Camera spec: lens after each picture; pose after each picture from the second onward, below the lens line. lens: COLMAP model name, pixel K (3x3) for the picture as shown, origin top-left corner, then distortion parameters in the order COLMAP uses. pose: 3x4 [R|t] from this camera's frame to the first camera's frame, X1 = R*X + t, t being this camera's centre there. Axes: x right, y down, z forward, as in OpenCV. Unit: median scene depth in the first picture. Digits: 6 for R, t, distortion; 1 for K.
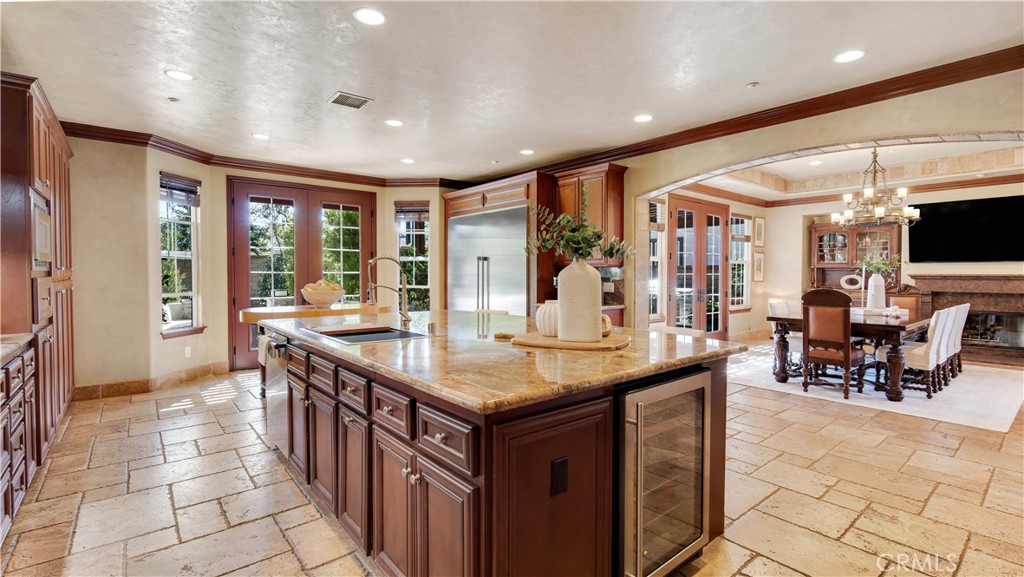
lens RADIAL K [[468.8, 0, 516.0], [0, 468.8, 283.8], [0, 0, 1]] dist [-0.003013, -0.000119]
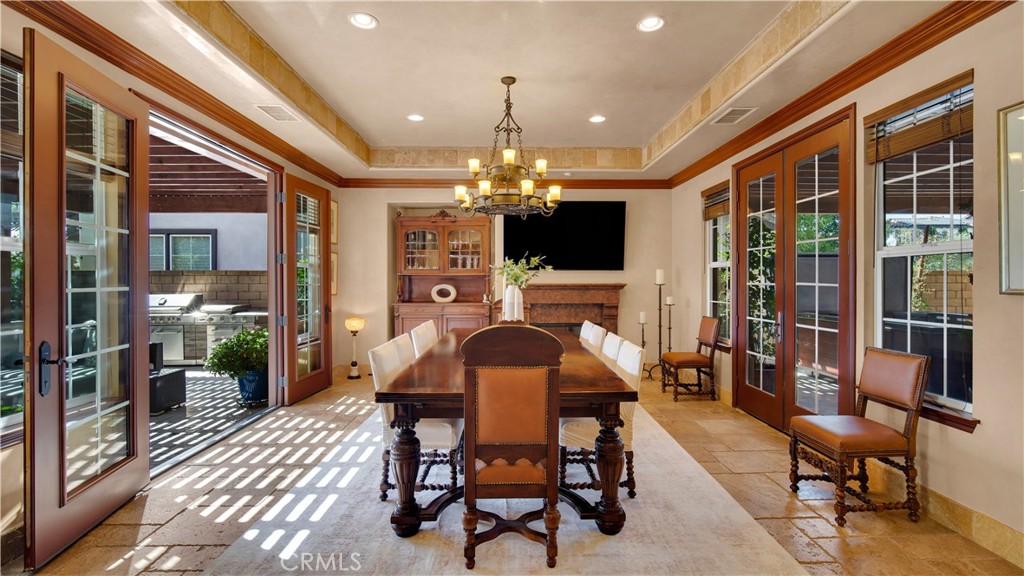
lens RADIAL K [[457.0, 0, 515.4], [0, 457.0, 282.2], [0, 0, 1]] dist [-0.001349, 0.000102]
pose [[0.629719, -0.006134, 0.776799, 0.203047], [0.019420, 0.999781, -0.007848, -0.015263], [-0.776581, 0.020027, 0.629699, 0.439980]]
